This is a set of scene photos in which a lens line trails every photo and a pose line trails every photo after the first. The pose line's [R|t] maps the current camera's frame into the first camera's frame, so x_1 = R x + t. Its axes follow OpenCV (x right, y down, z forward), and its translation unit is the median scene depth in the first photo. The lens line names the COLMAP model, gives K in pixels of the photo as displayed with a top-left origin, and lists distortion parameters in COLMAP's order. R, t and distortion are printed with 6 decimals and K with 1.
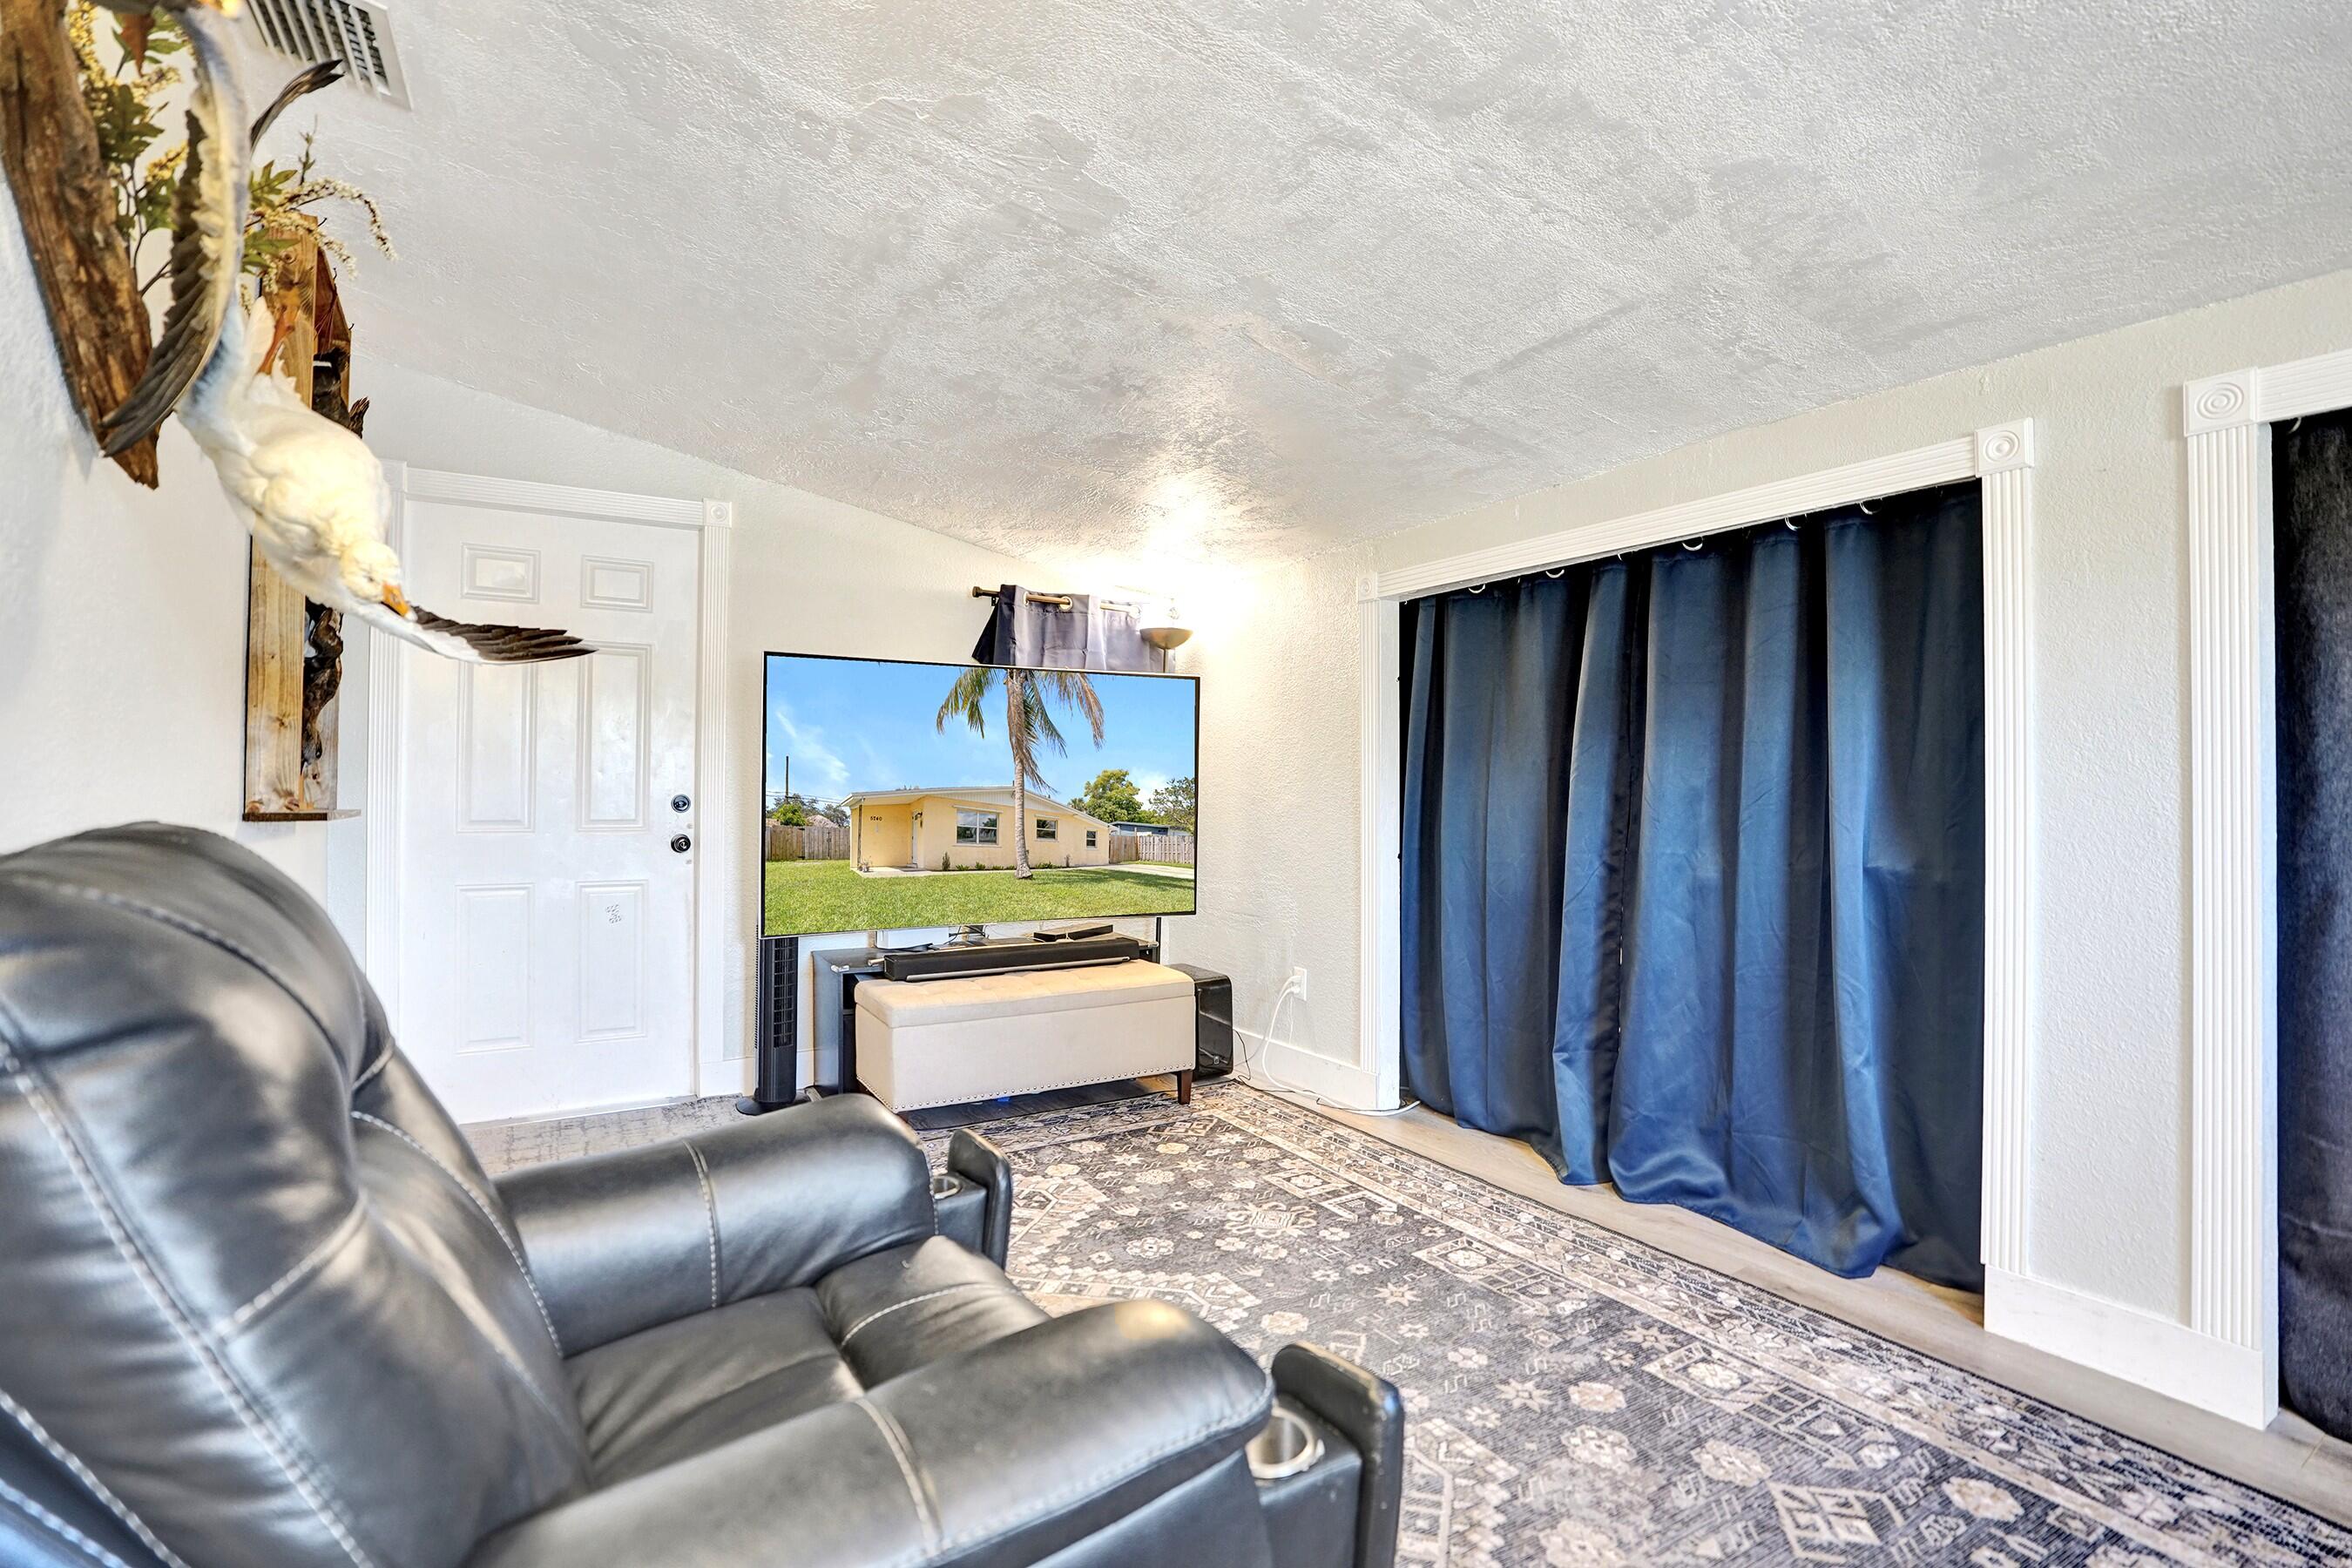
lens RADIAL K [[1130.4, 0, 1190.7], [0, 1130.4, 792.6], [0, 0, 1]] dist [-0.075711, 0.032568]
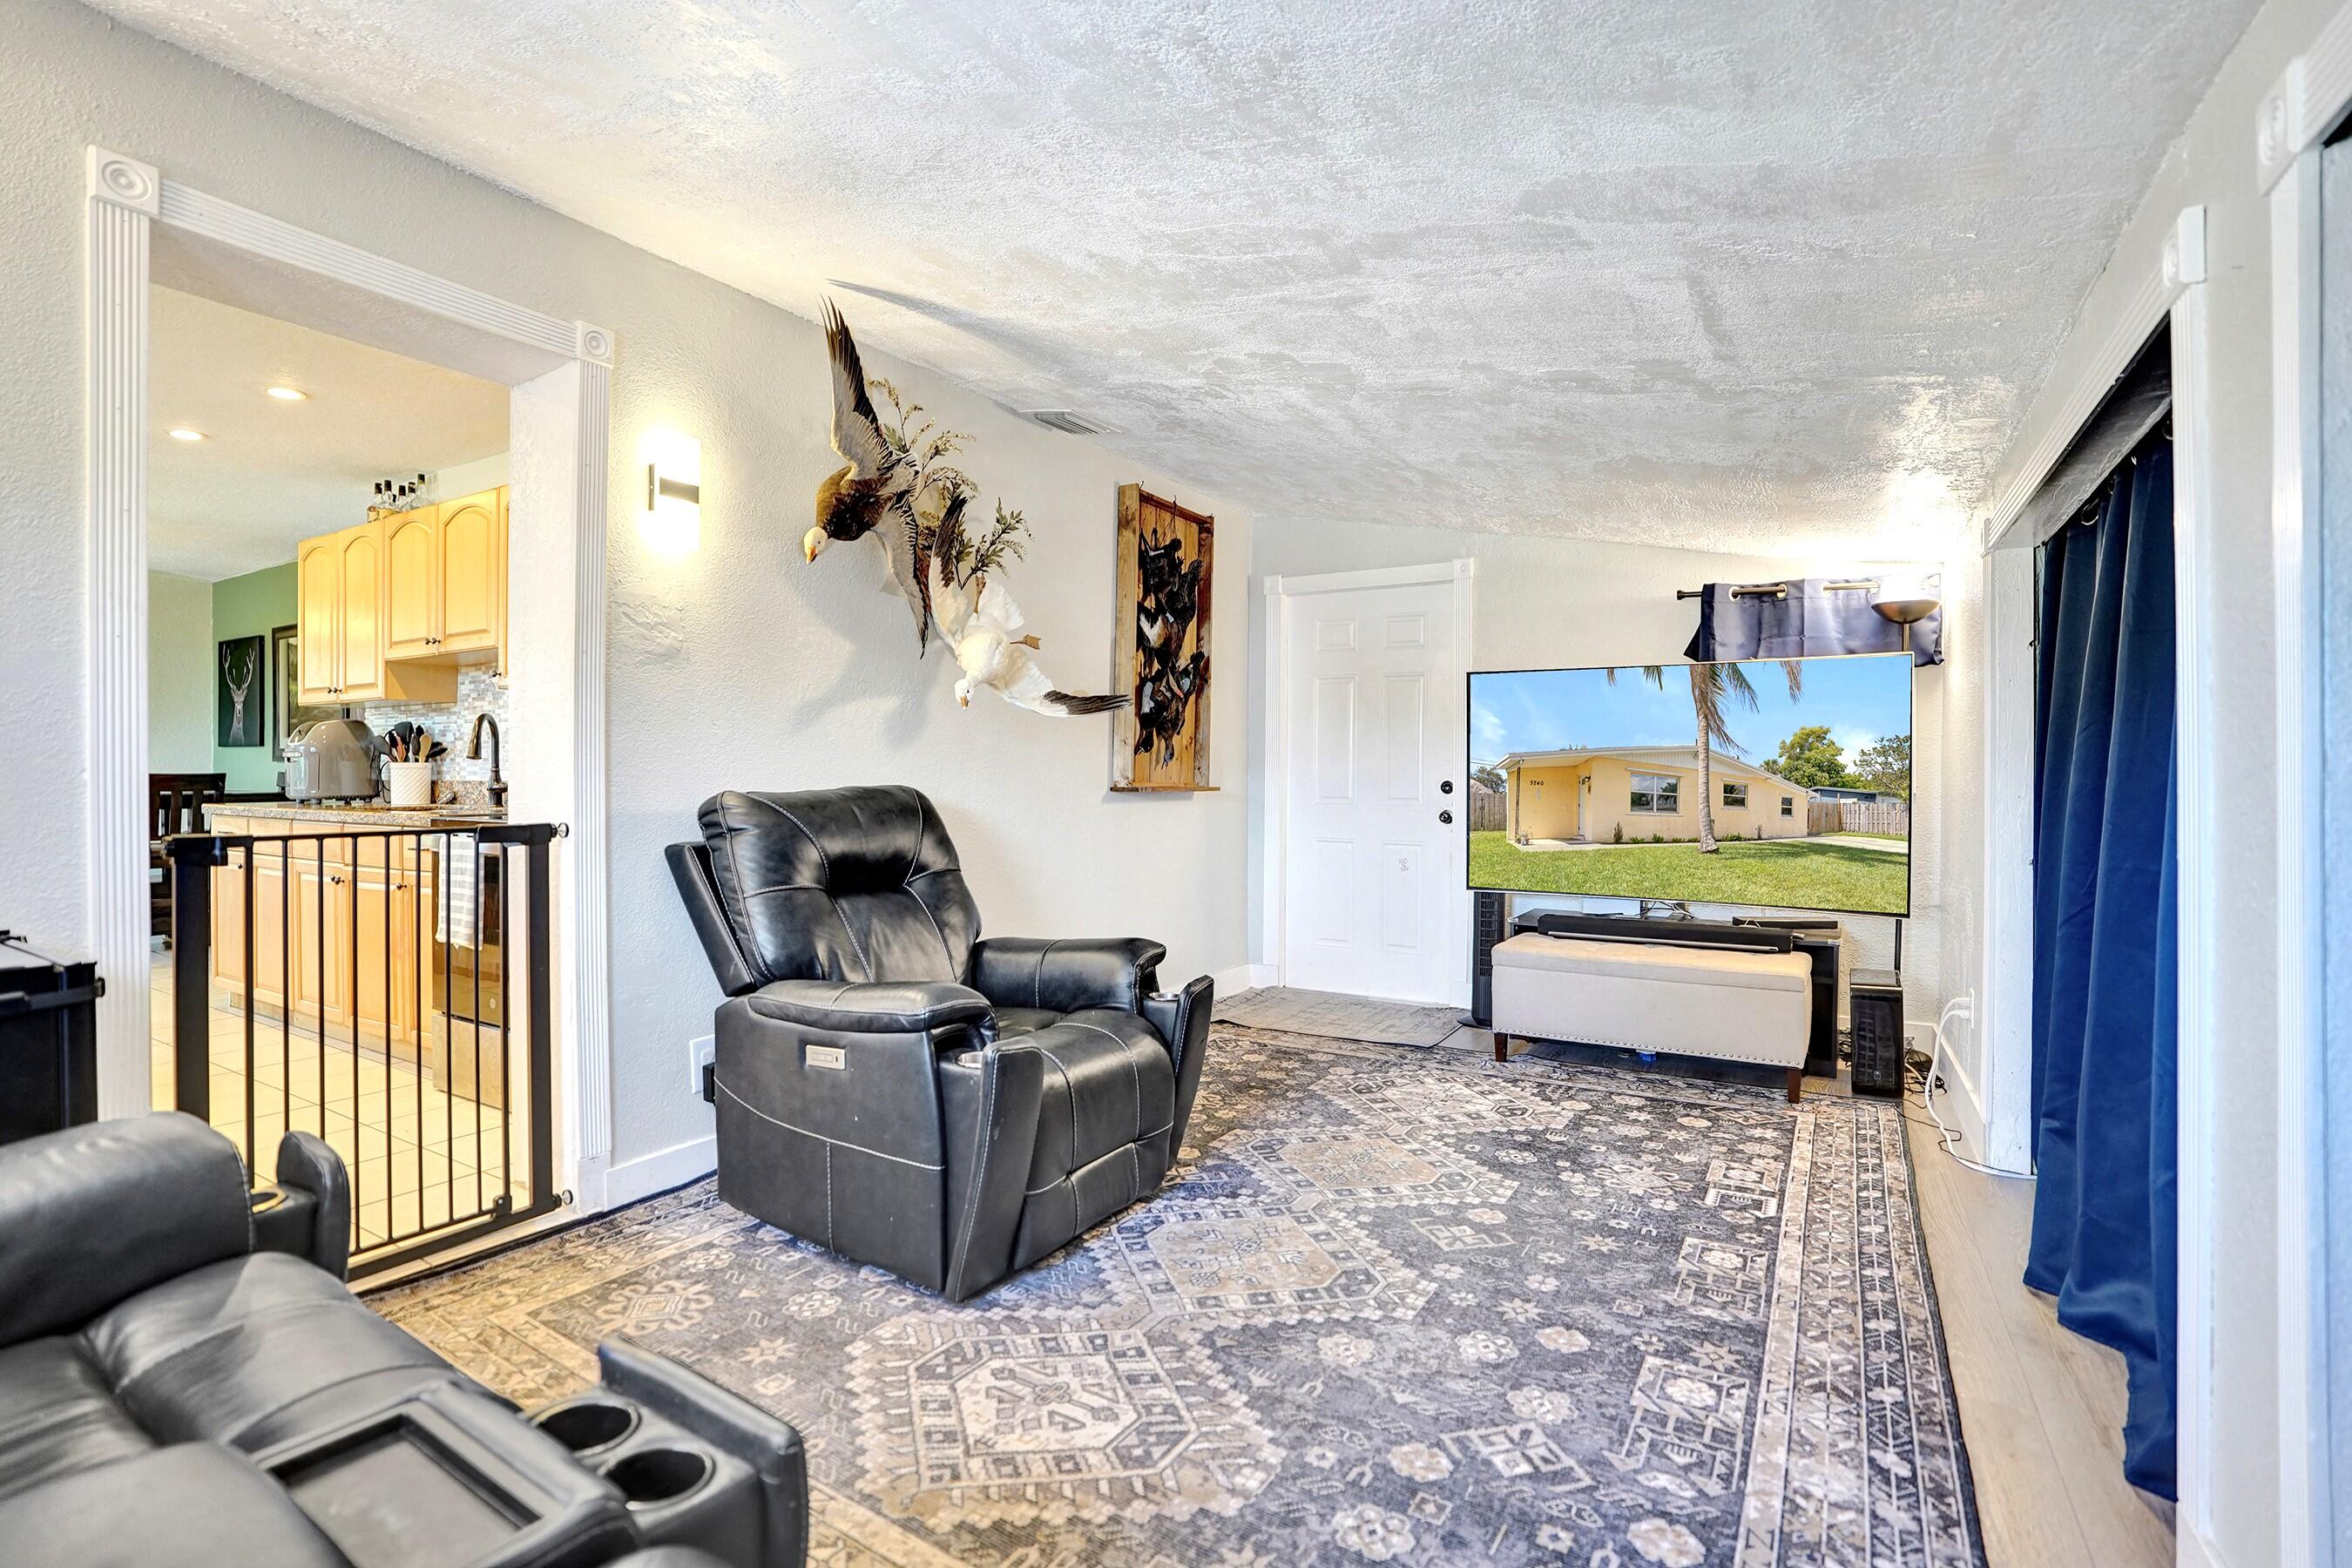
lens RADIAL K [[1070.6, 0, 1112.1], [0, 1070.6, 796.4], [0, 0, 1]] dist [-0.030249, 0.013843]
pose [[0.431309, 0.019077, -0.902003, 0.725948], [-0.005666, 0.999814, 0.018437, -0.001081], [0.902186, -0.002841, 0.431337, 0.099787]]
